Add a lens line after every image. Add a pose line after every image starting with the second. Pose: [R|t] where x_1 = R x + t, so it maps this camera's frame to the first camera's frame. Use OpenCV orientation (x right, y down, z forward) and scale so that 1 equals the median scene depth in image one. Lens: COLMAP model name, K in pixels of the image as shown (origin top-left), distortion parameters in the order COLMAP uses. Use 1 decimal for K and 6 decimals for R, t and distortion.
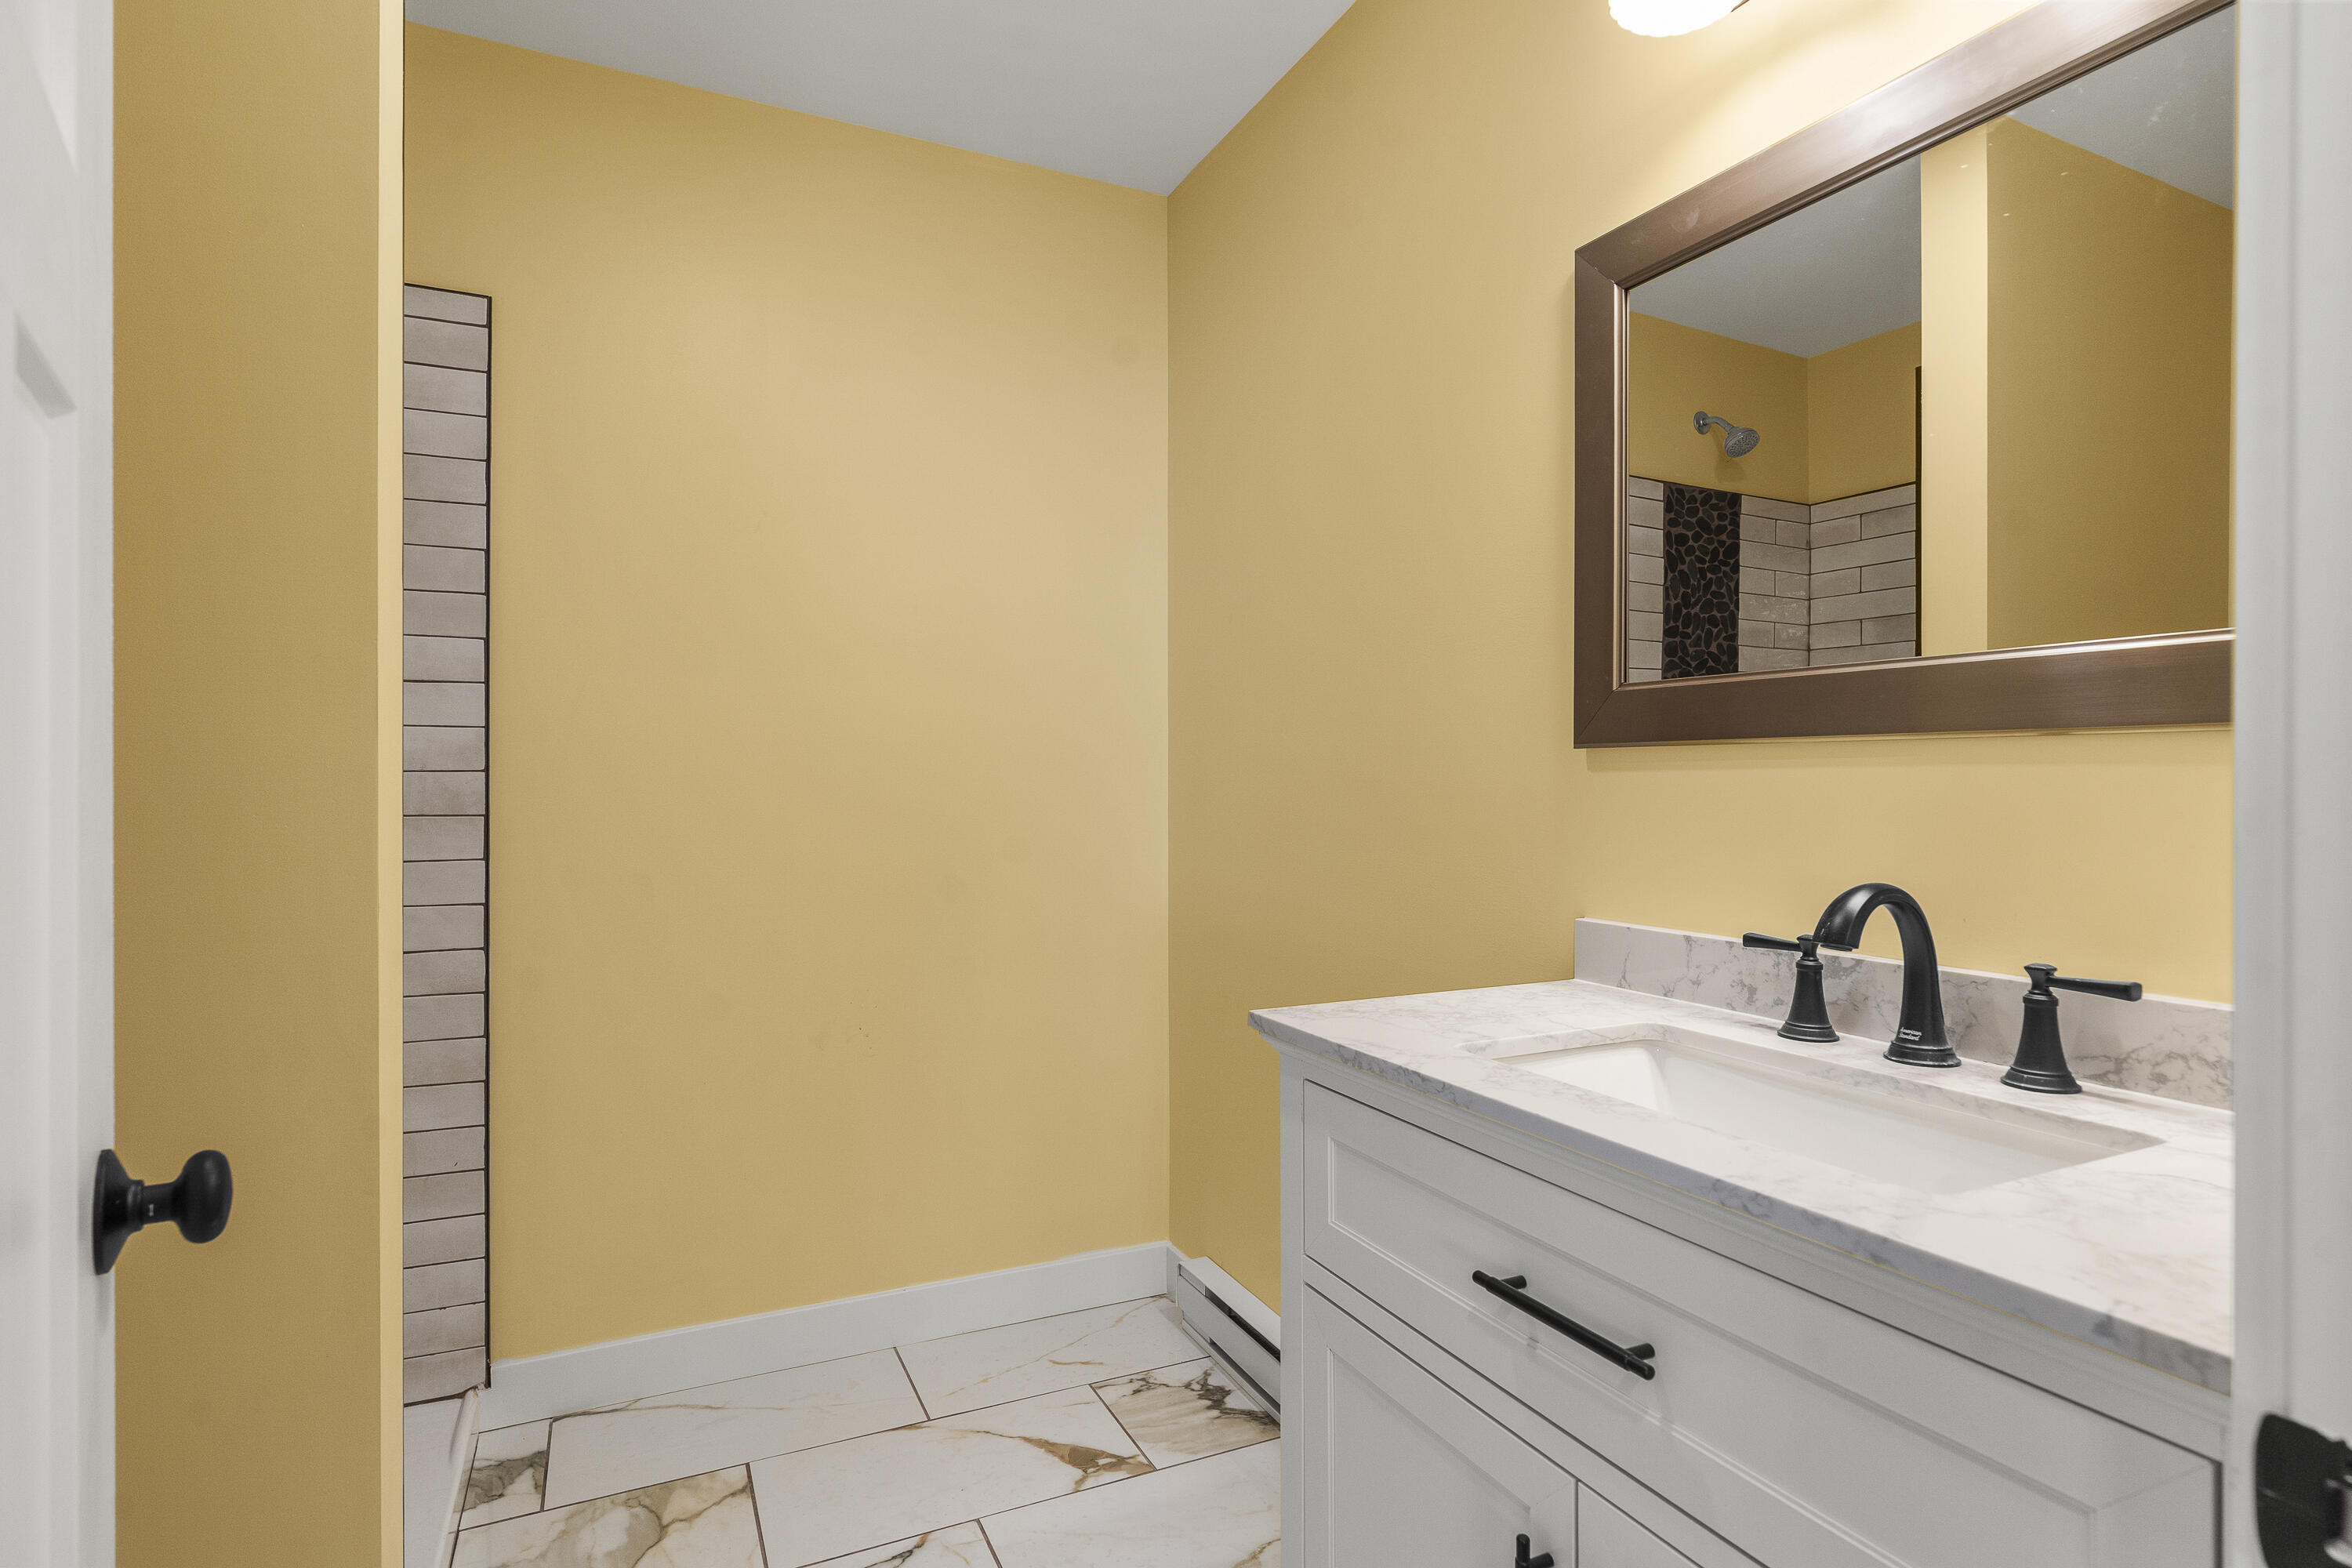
lens RADIAL K [[1227.3, 0, 1164.1], [0, 1227.3, 792.1], [0, 0, 1]] dist [-0.005681, 0.001553]
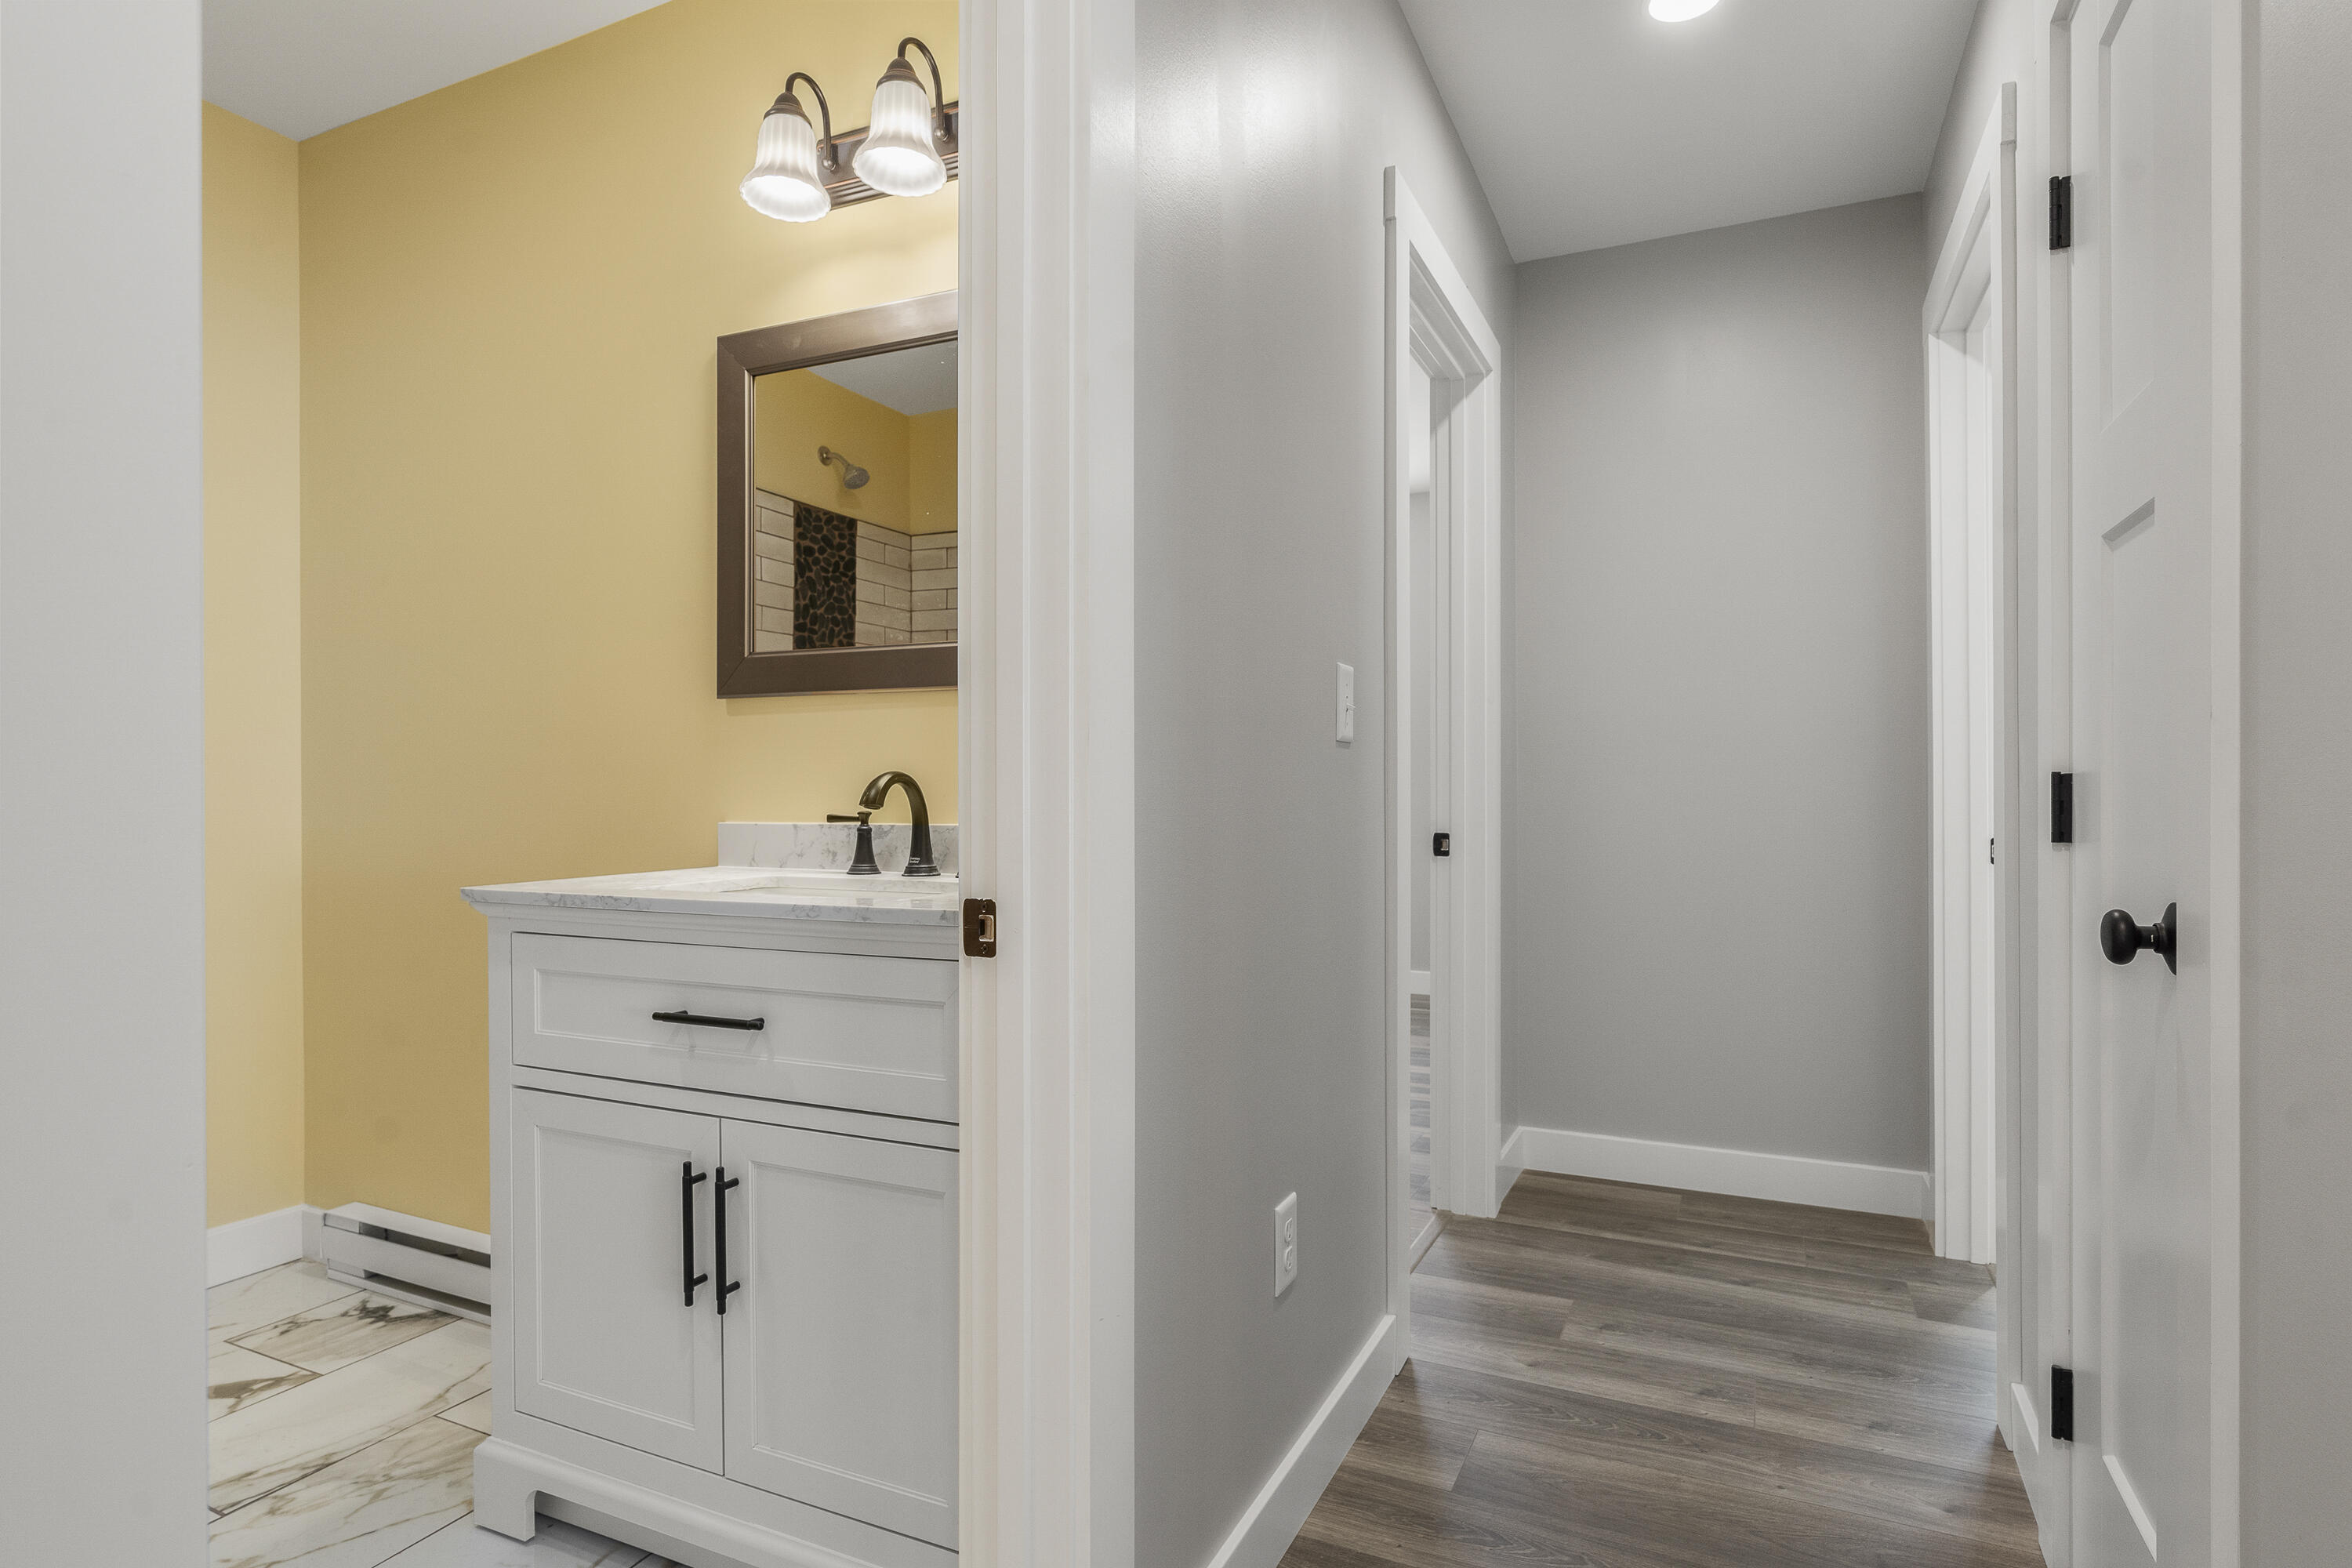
lens RADIAL K [[1227.3, 0, 1176.4], [0, 1227.3, 795.7], [0, 0, 1]] dist [-0.005681, 0.001553]
pose [[0.778288, -0.005164, 0.627886, -0.084165], [0.001777, 0.999980, 0.006023, 0.042681], [-0.627904, -0.003572, 0.778282, -0.256491]]
